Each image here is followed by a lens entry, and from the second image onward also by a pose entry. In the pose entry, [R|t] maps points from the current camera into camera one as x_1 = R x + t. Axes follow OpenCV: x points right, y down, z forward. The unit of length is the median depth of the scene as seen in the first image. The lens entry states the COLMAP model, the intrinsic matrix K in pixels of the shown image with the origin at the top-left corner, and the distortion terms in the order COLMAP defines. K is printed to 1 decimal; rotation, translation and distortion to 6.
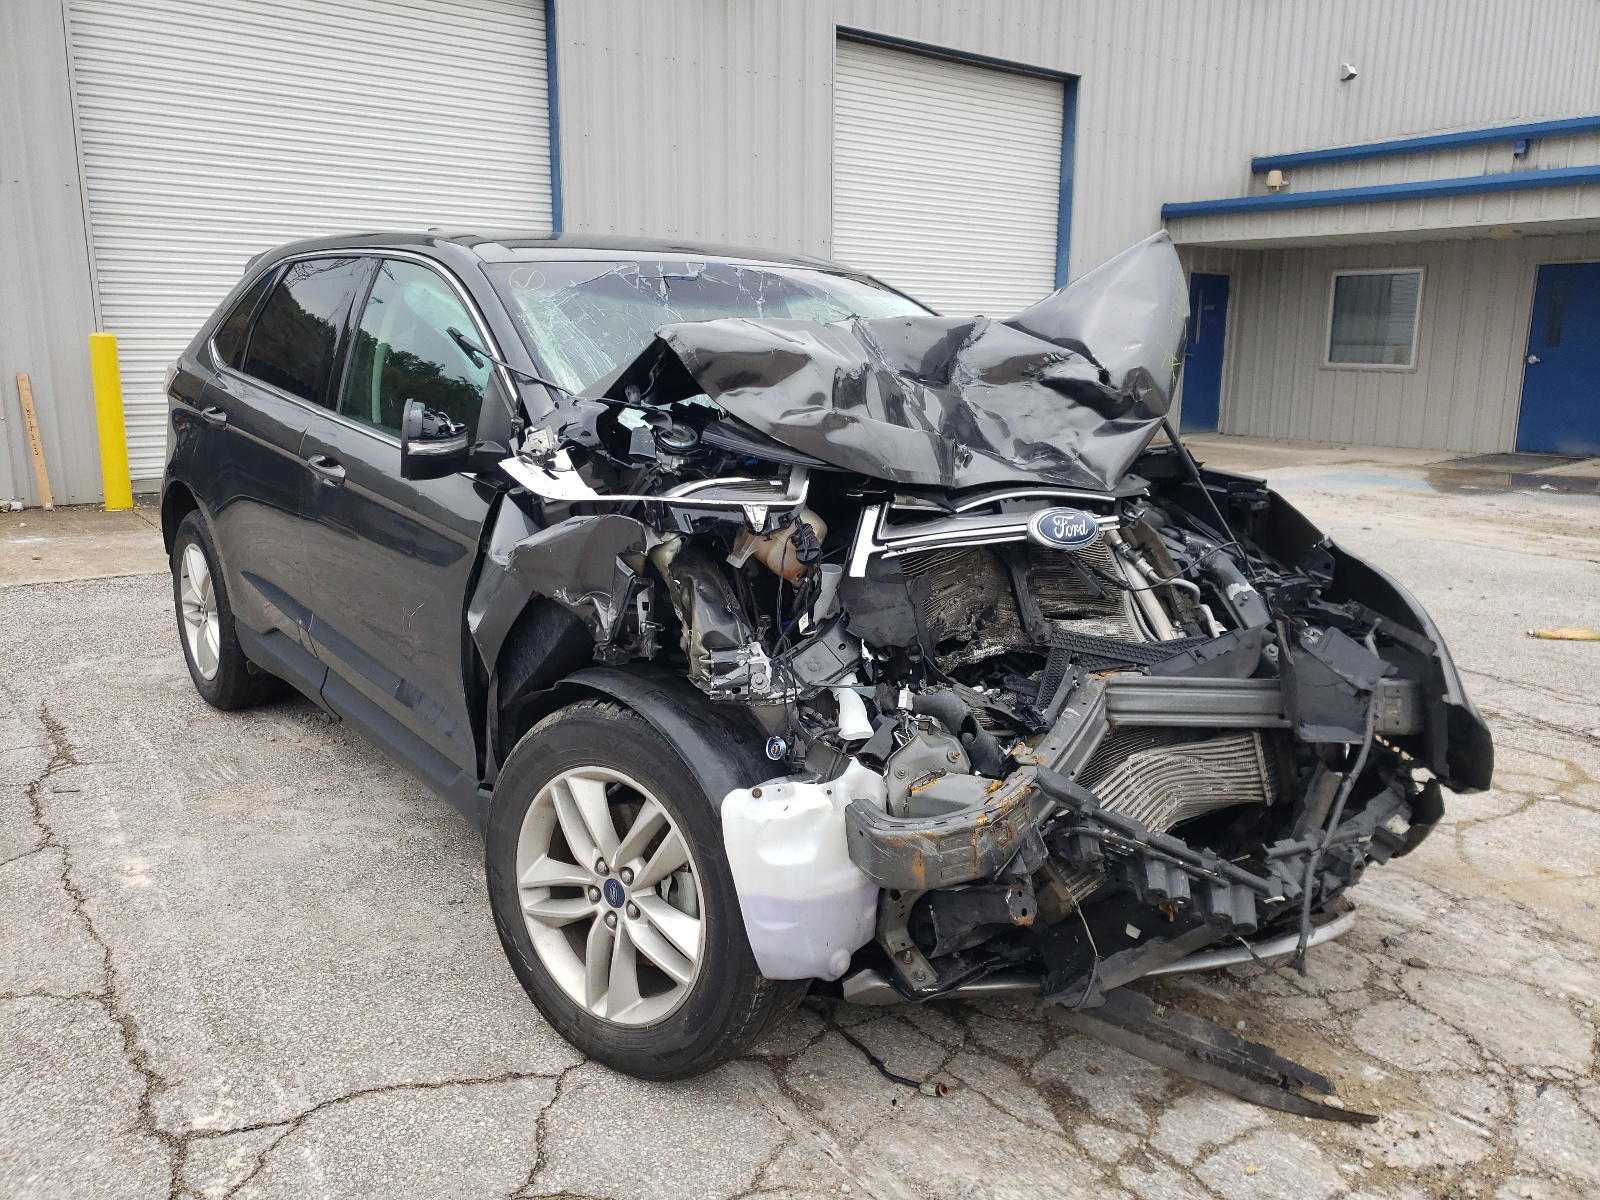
lens RADIAL K [[1248.3, 0, 800.0], [0, 1248.3, 600.0], [0, 0, 1]] dist [0.078129, -0.081387]
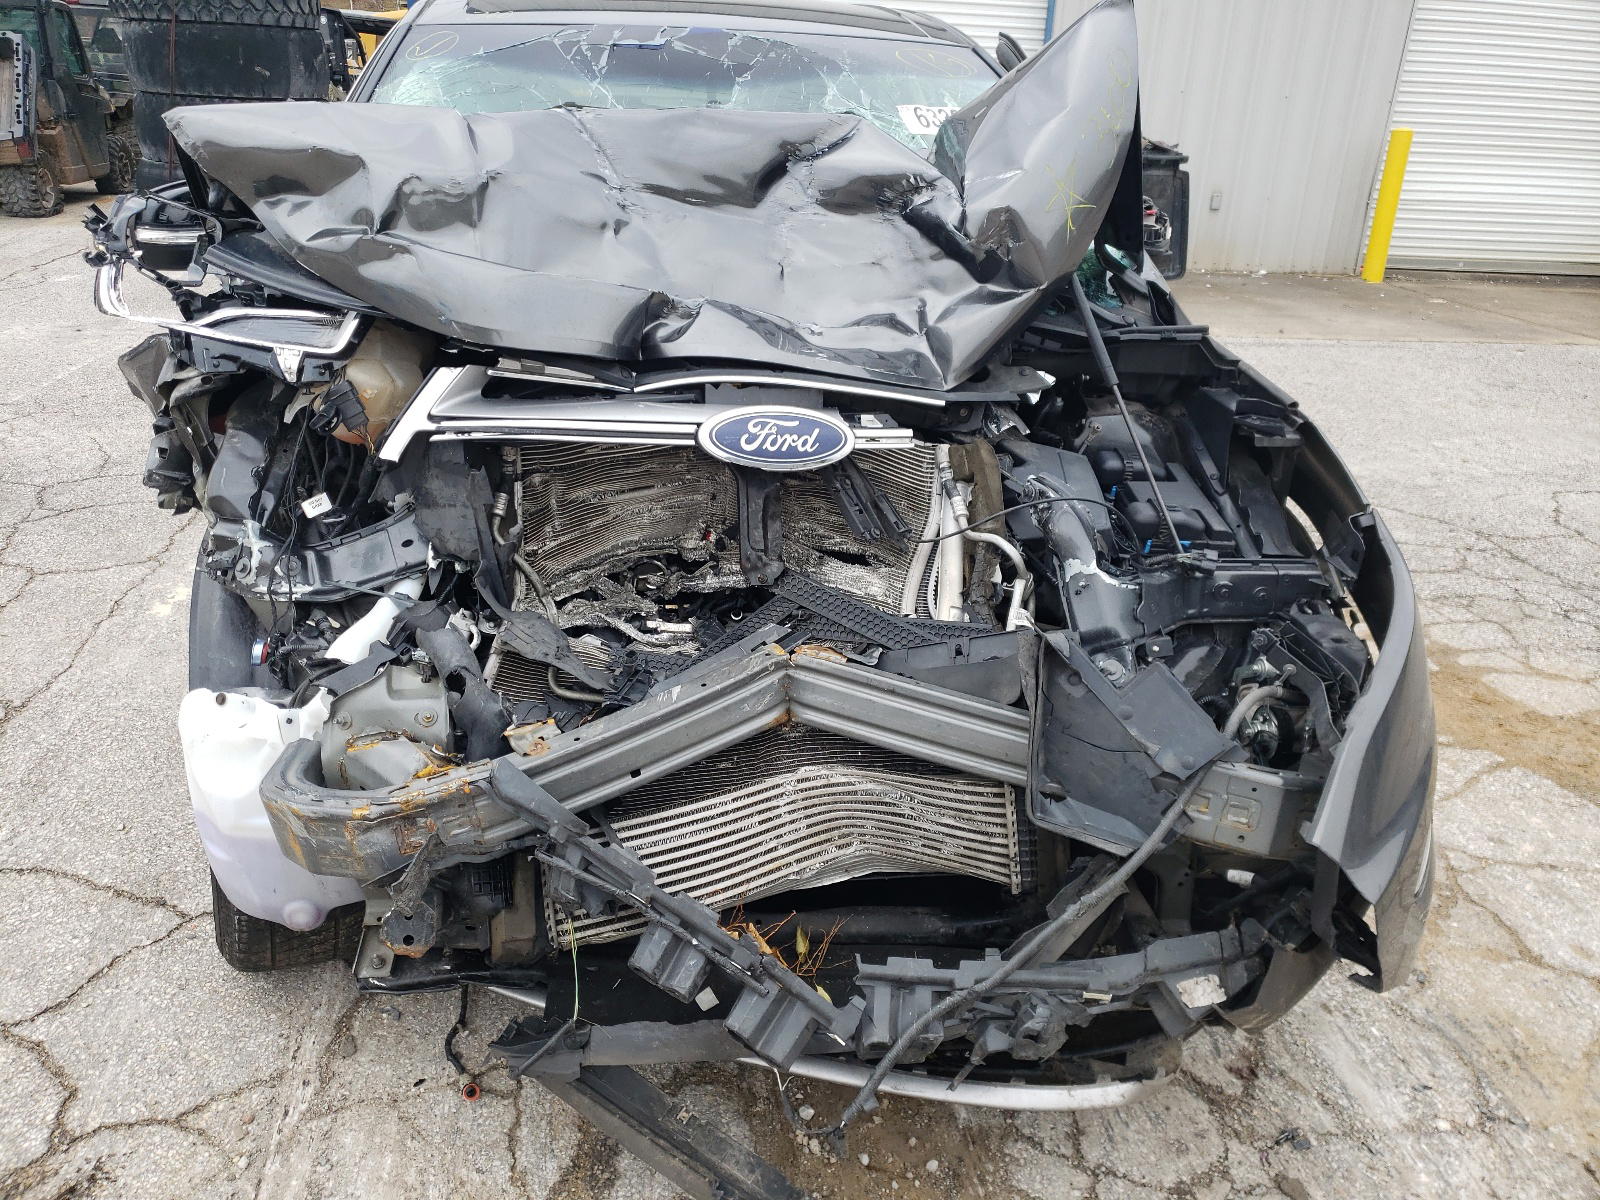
lens RADIAL K [[1219.1, 0, 793.1], [0, 1219.1, 566.0], [0, 0, 1]] dist [0.106409, -0.176721]
pose [[0.866275, 0.210293, -0.453150, 0.574287], [-0.140198, 0.972968, 0.183513, -0.119590], [0.479492, -0.095442, 0.872341, 0.420295]]
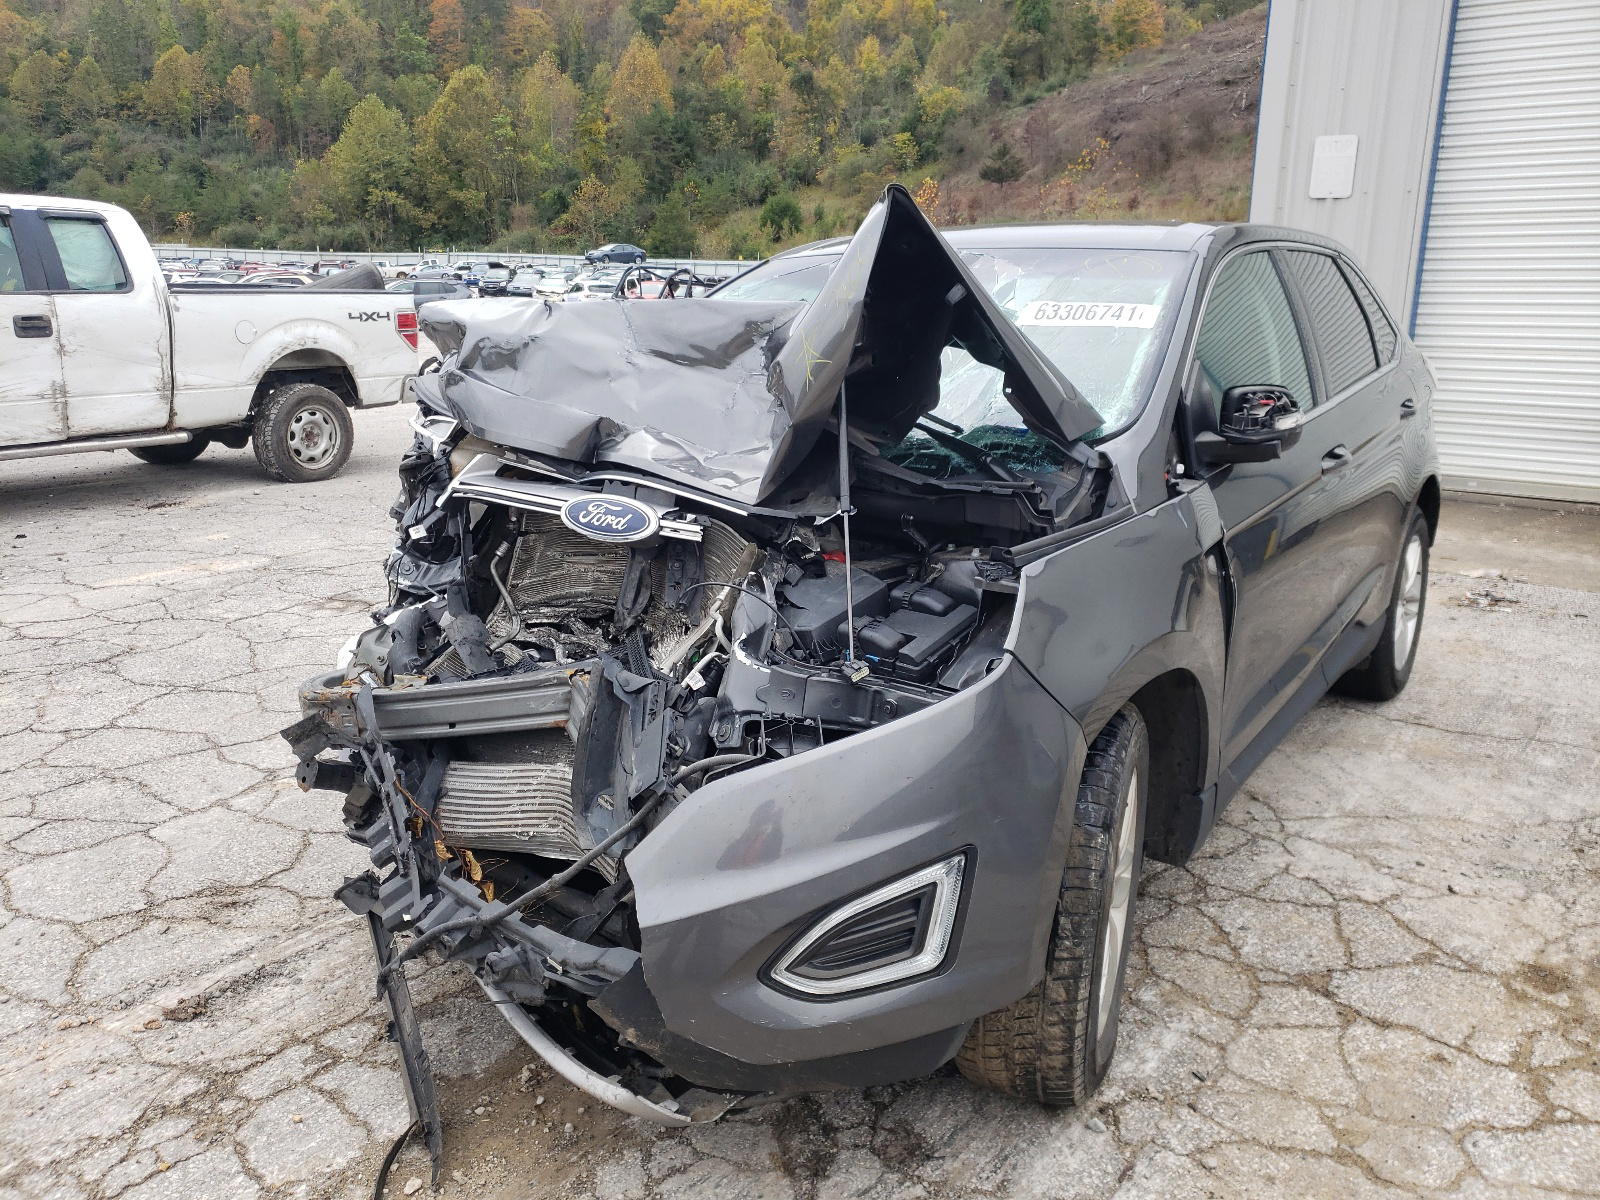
lens RADIAL K [[1219.1, 0, 793.1], [0, 1219.1, 566.0], [0, 0, 1]] dist [0.106409, -0.176721]
pose [[0.280847, 0.193250, -0.940095, 1.195758], [-0.228349, 0.964845, 0.130120, -0.183867], [0.932192, 0.178127, 0.315102, 0.889088]]
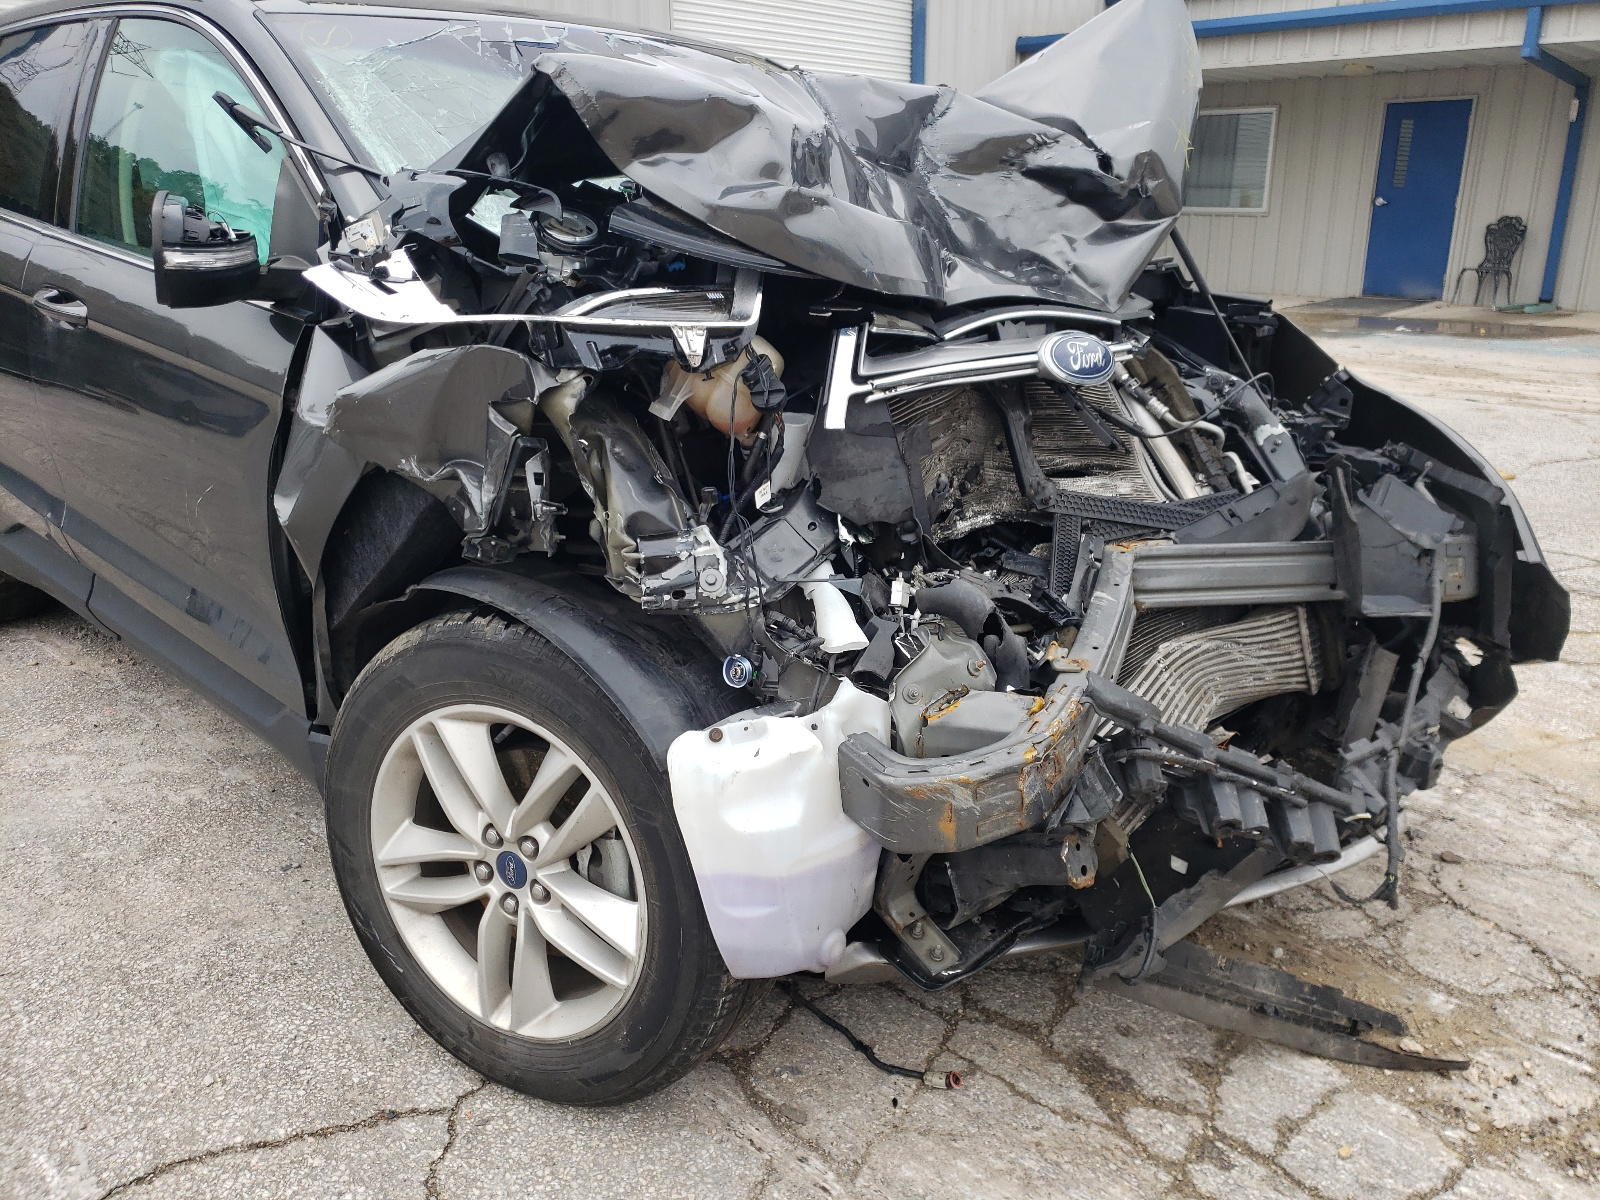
lens RADIAL K [[1256.4, 0, 819.5], [0, 1256.4, 593.2], [0, 0, 1]] dist [0.033734, -0.002376]
pose [[0.989733, -0.047855, 0.134677, -0.060467], [0.034105, 0.994137, 0.102611, 0.001702], [-0.138798, -0.096964, 0.985562, 0.257135]]
